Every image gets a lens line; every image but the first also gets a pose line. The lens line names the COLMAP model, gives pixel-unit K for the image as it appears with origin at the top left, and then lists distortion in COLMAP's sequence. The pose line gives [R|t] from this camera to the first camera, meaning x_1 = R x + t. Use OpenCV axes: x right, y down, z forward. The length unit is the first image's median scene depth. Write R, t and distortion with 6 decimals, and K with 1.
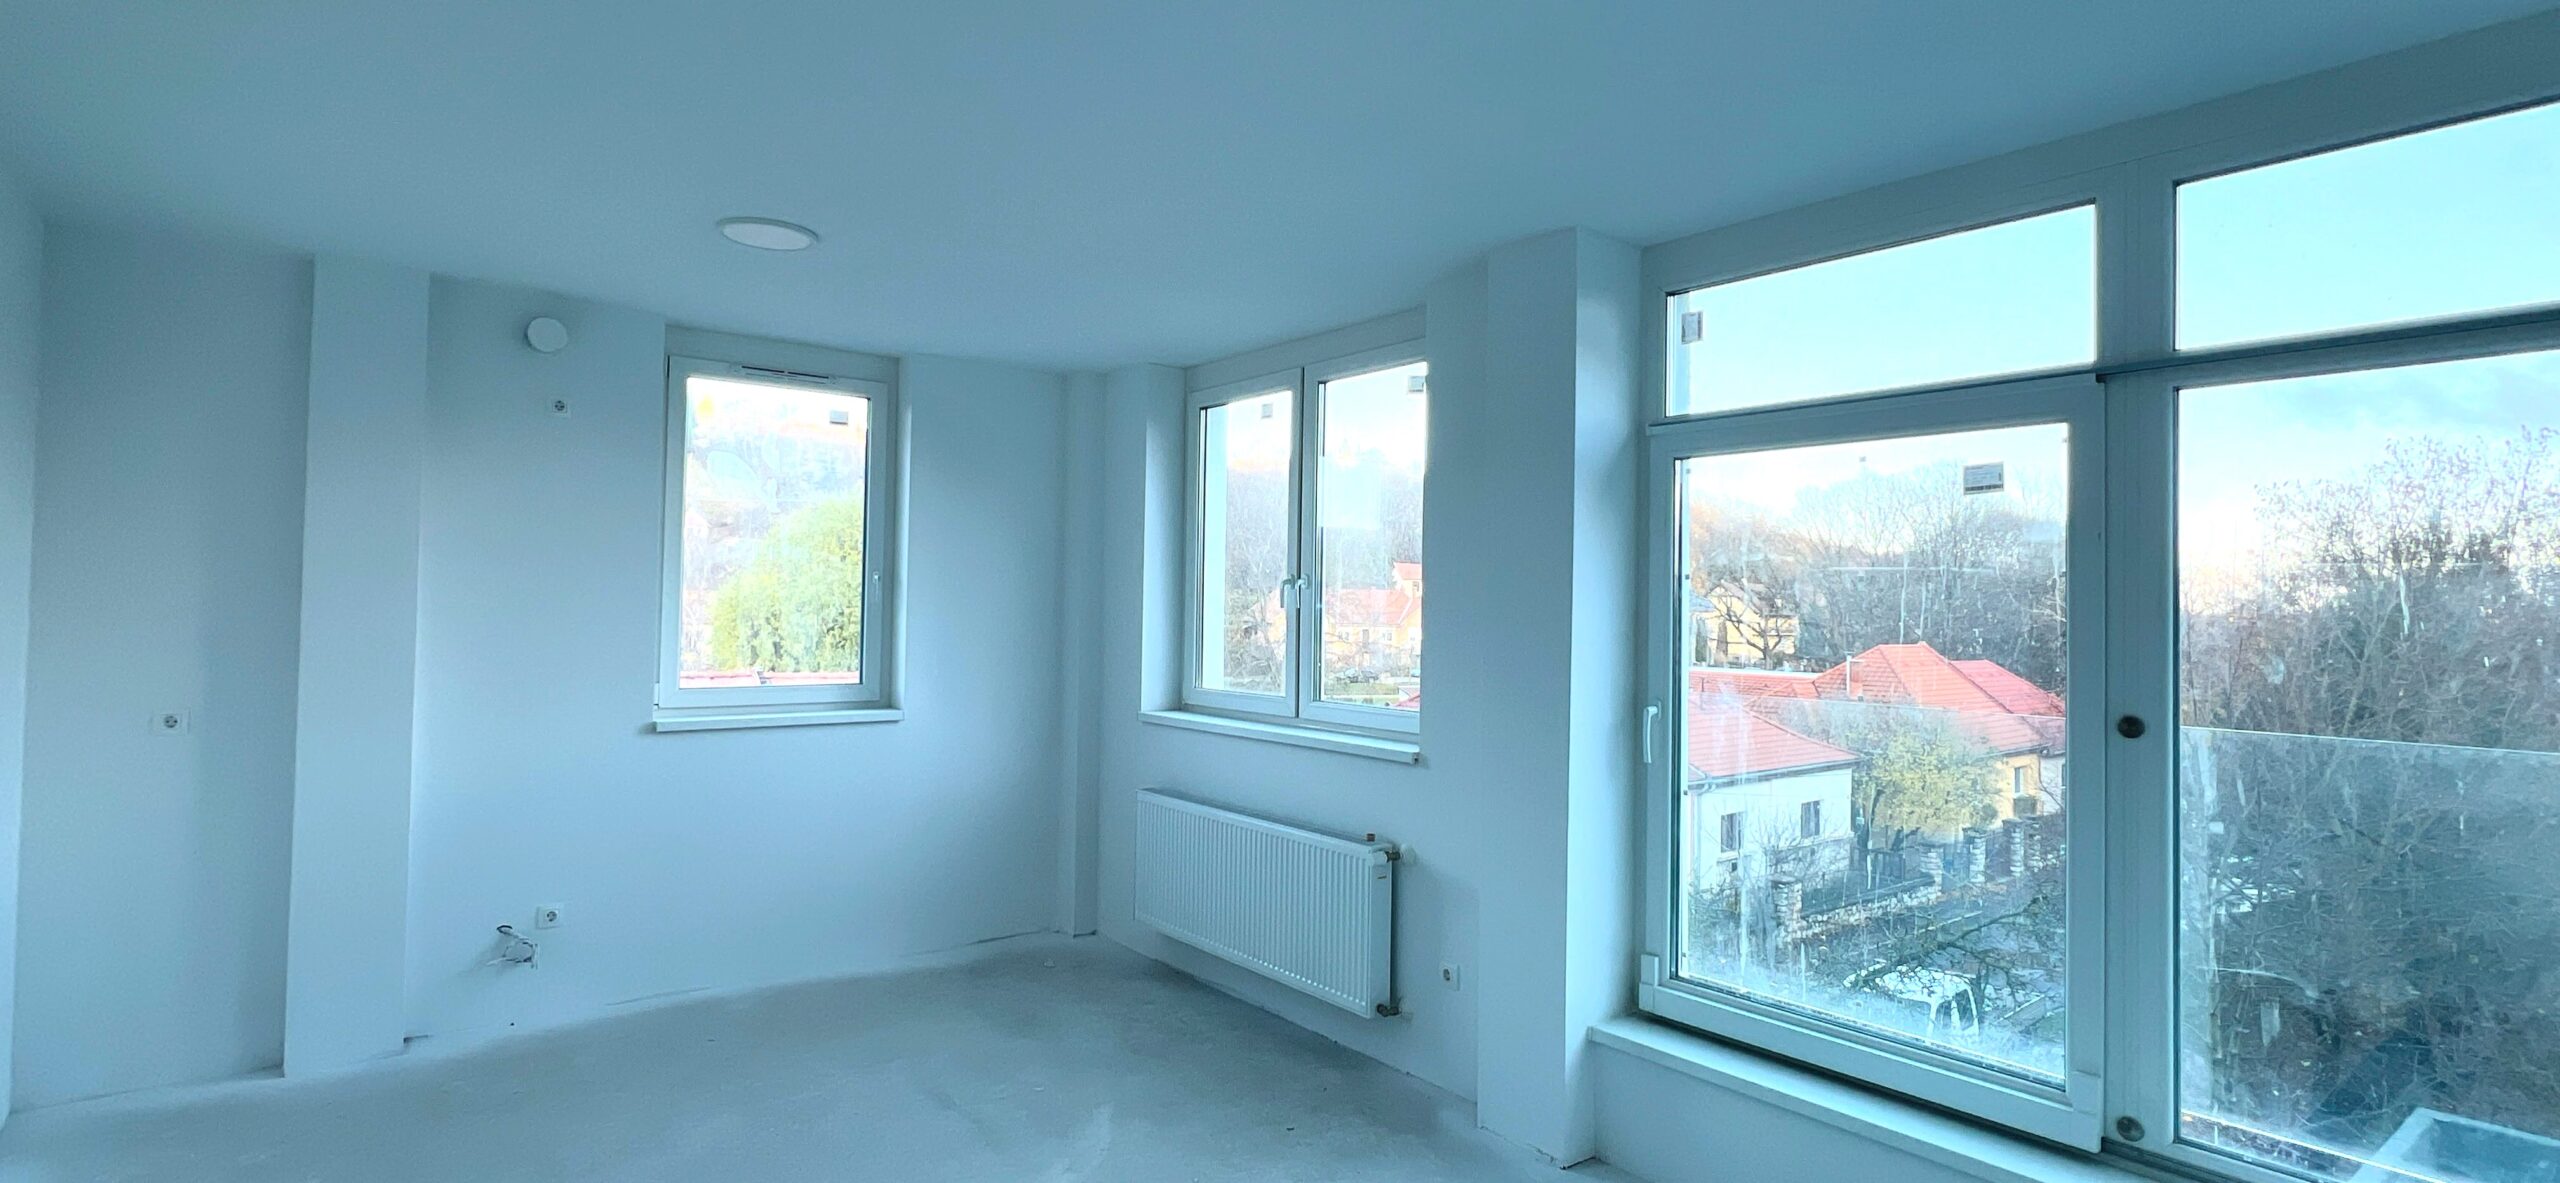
lens RADIAL K [[1191.8, 0, 1279.0], [0, 1191.8, 579.1], [0, 0, 1]] dist [-0.000328, -0.000608]
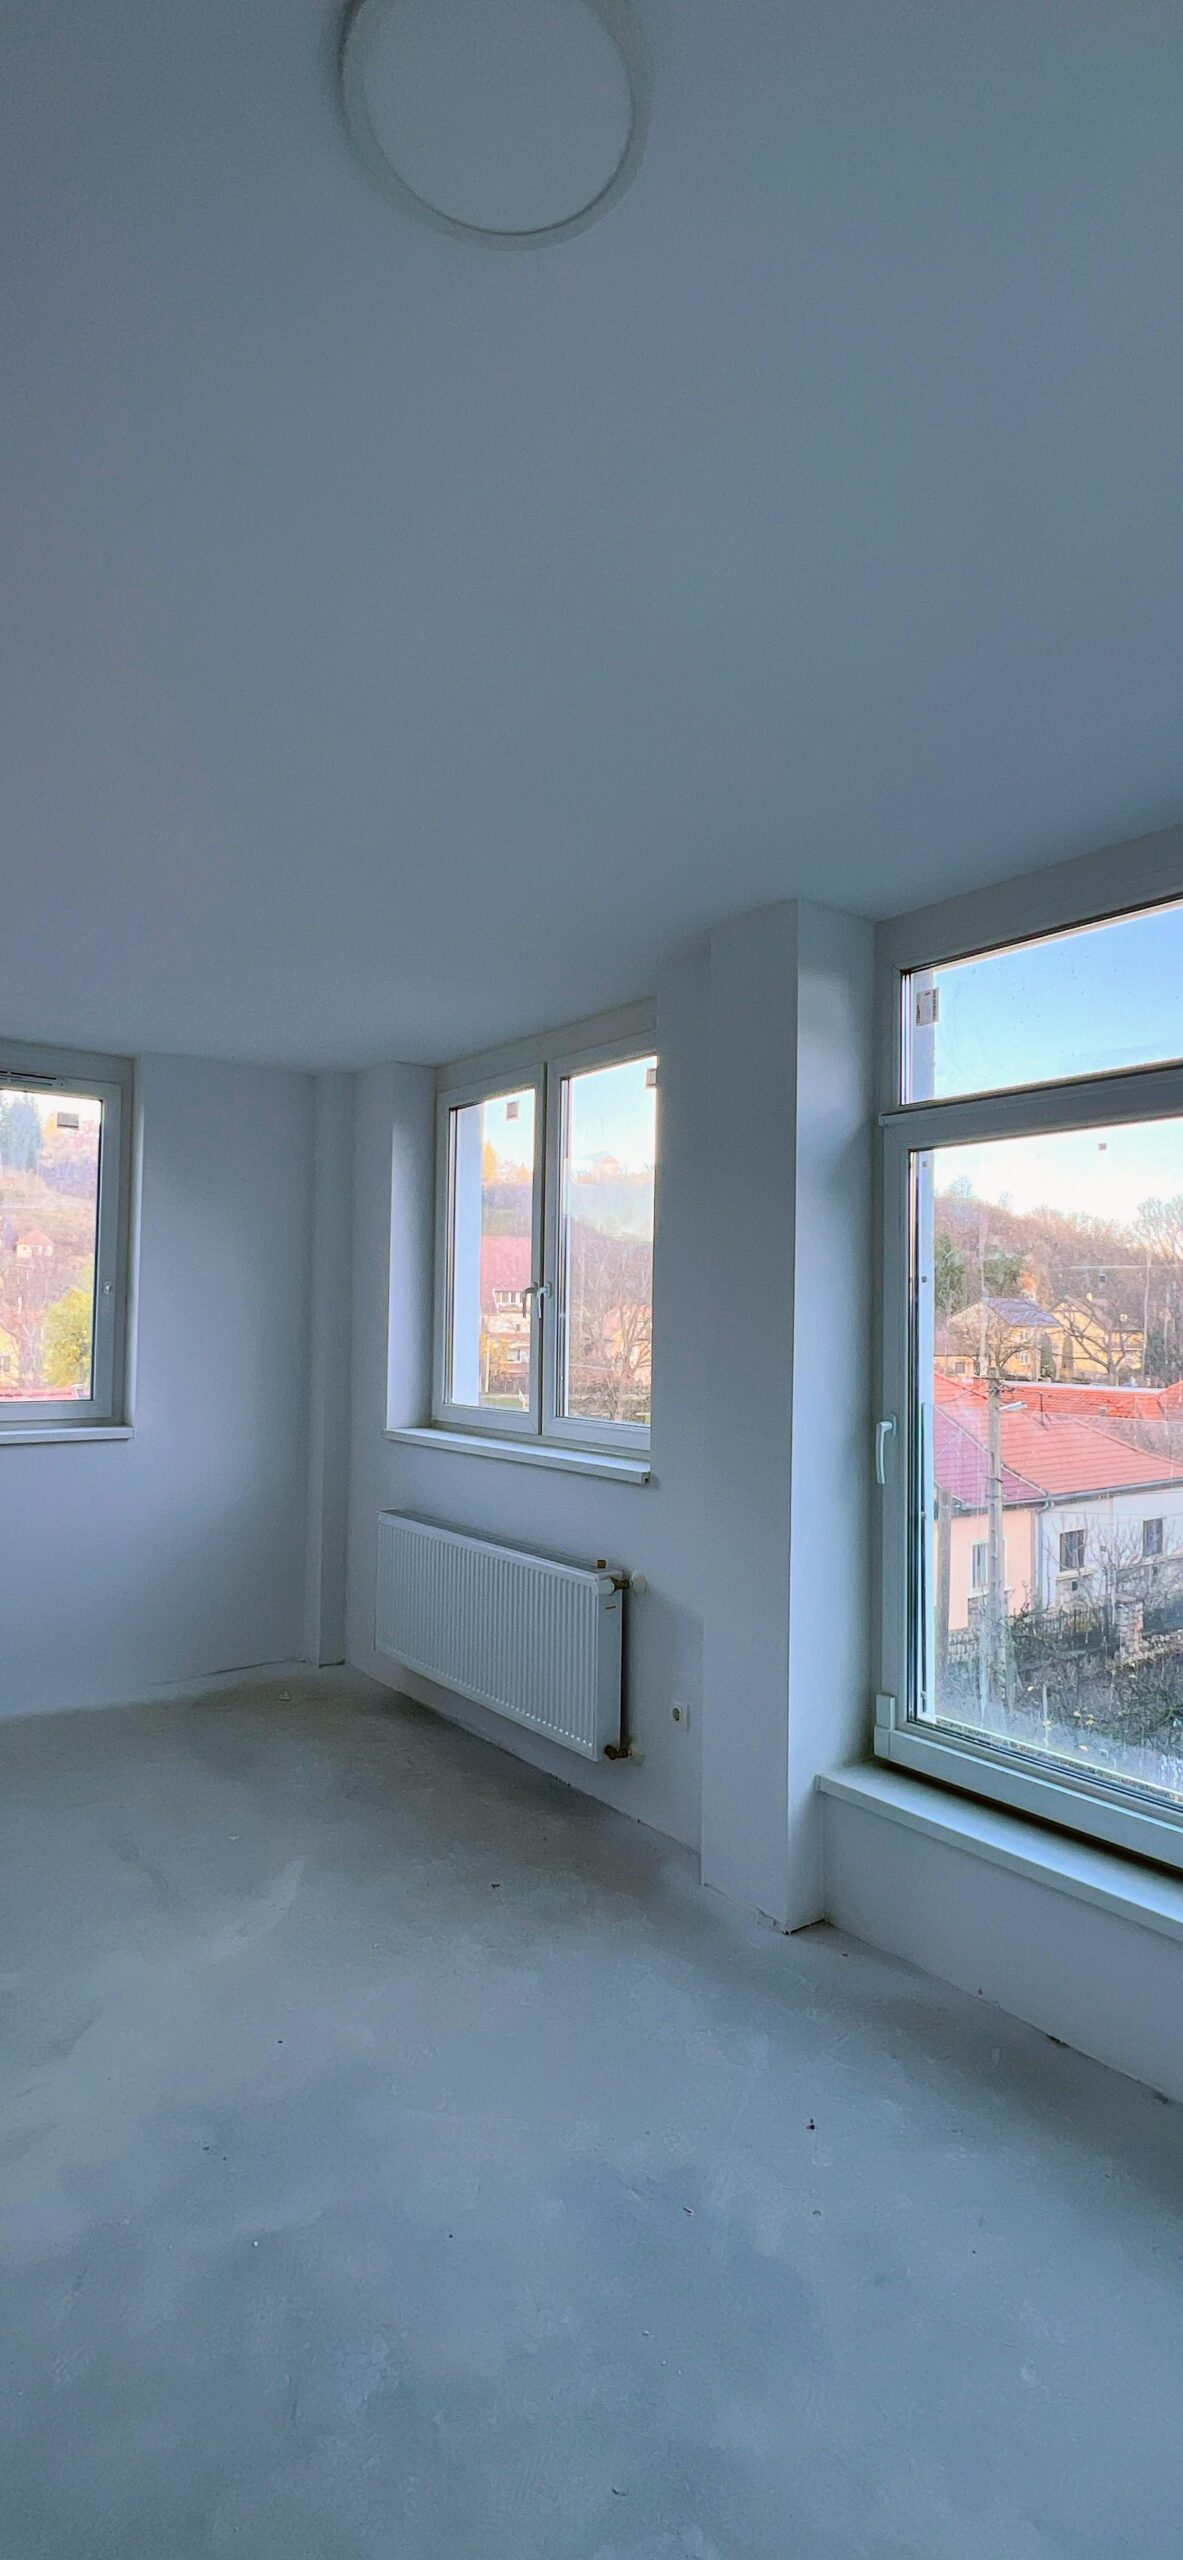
lens RADIAL K [[1191.8, 0, 605.1], [0, 1191.8, 1279.3], [0, 0, 1]] dist [-0.000328, -0.000608]
pose [[0.999881, -0.003998, -0.014894, 0.080987], [0.003788, 0.999894, -0.014076, 0.007306], [0.014948, 0.014018, 0.999790, 0.060316]]
